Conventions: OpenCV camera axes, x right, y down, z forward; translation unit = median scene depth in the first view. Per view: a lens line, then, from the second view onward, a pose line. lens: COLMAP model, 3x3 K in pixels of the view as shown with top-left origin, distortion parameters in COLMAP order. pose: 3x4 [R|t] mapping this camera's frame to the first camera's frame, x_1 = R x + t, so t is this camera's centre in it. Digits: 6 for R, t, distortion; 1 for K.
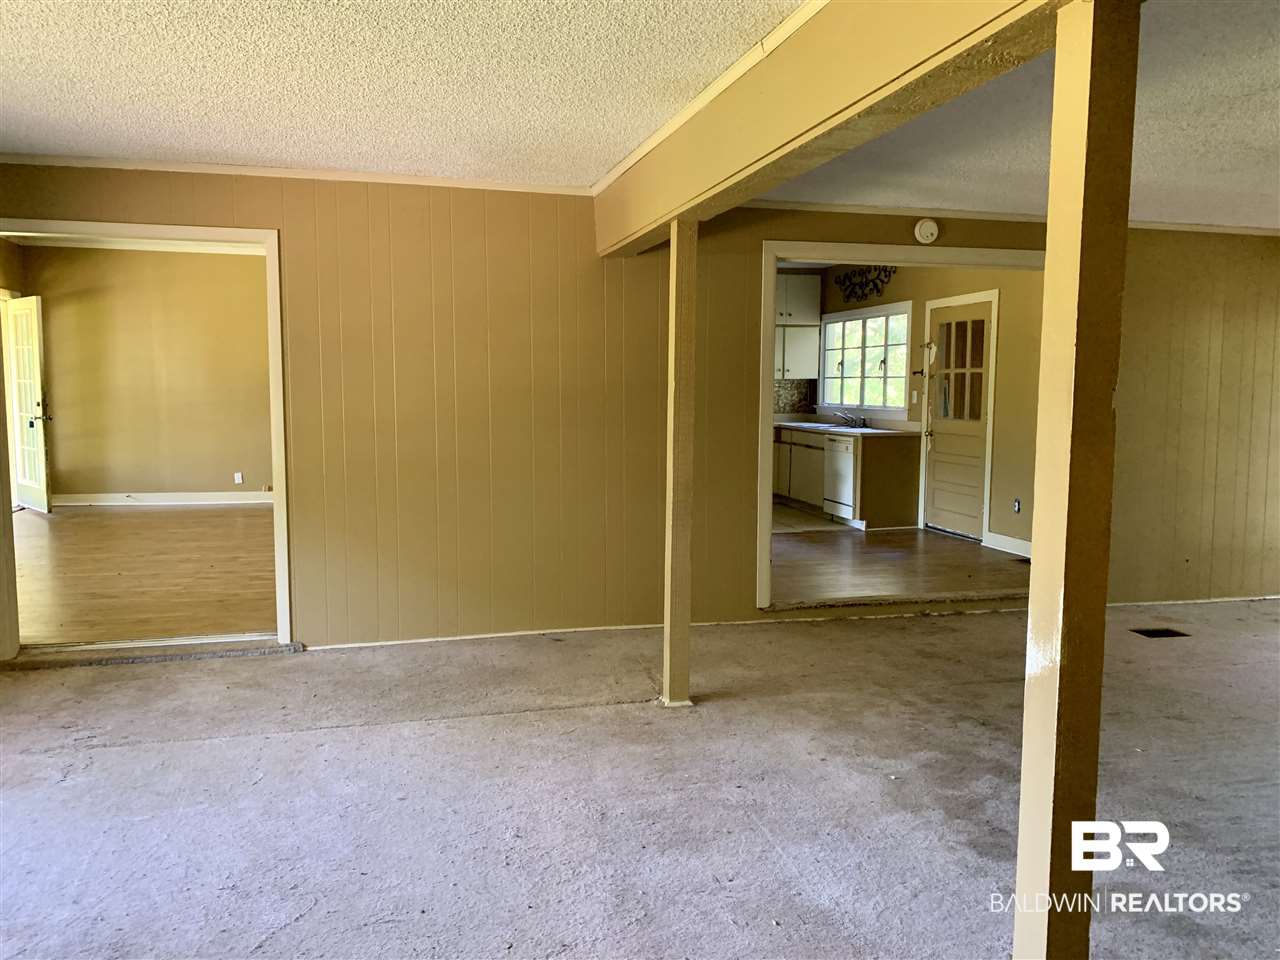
lens RADIAL K [[977.1, 0, 645.1], [0, 977.1, 471.6], [0, 0, 1]] dist [0.036487, -0.022975]
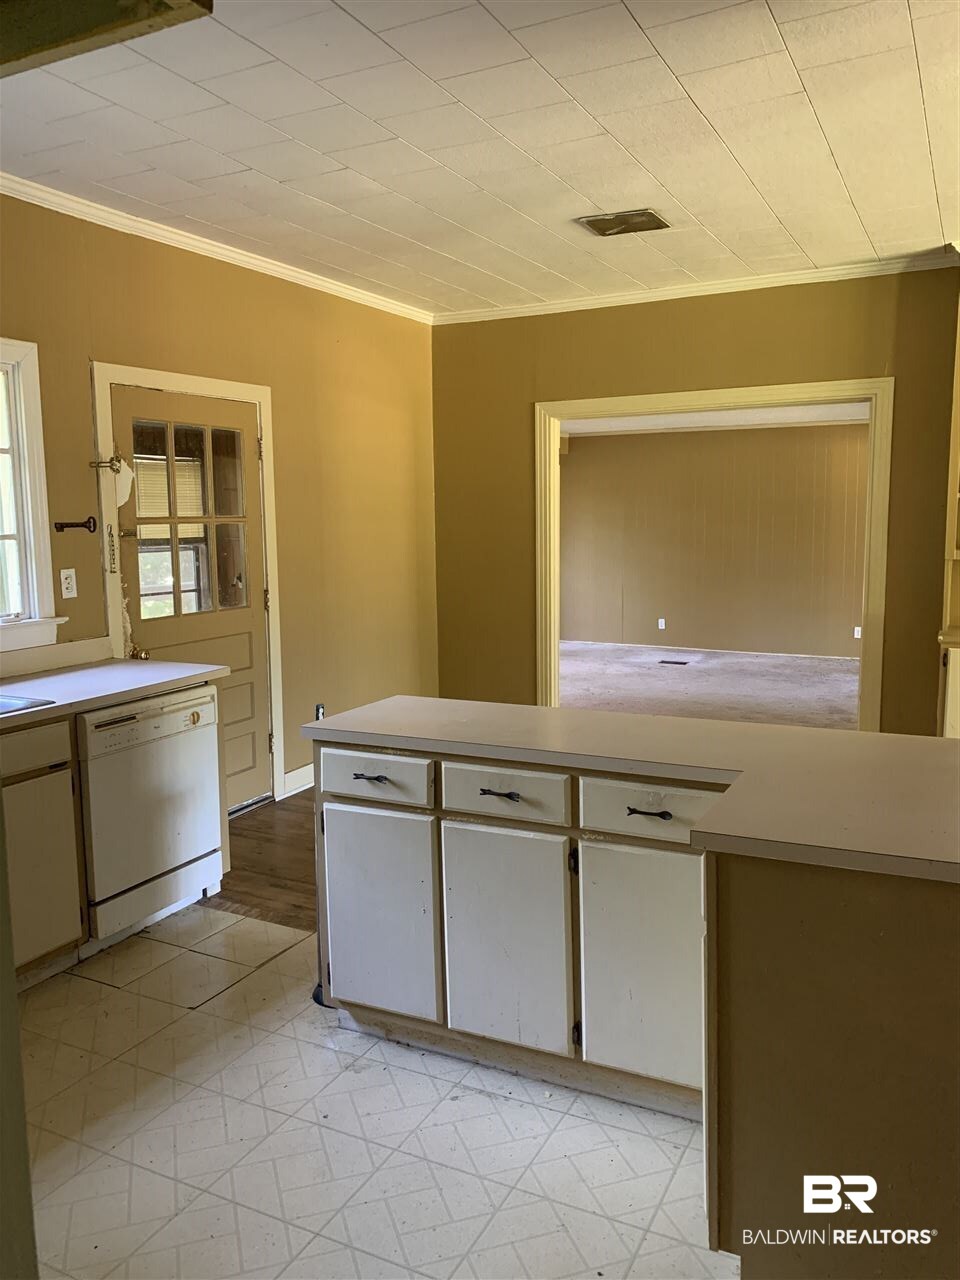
lens RADIAL K [[977.1, 0, 480.0], [0, 977.1, 640.0], [0, 0, 1]] dist [0.036487, -0.022975]
pose [[-0.743485, -0.081708, 0.663743, -0.140905], [0.072352, 0.976854, 0.201297, -0.127787], [-0.664828, 0.197685, -0.720365, 1.221296]]
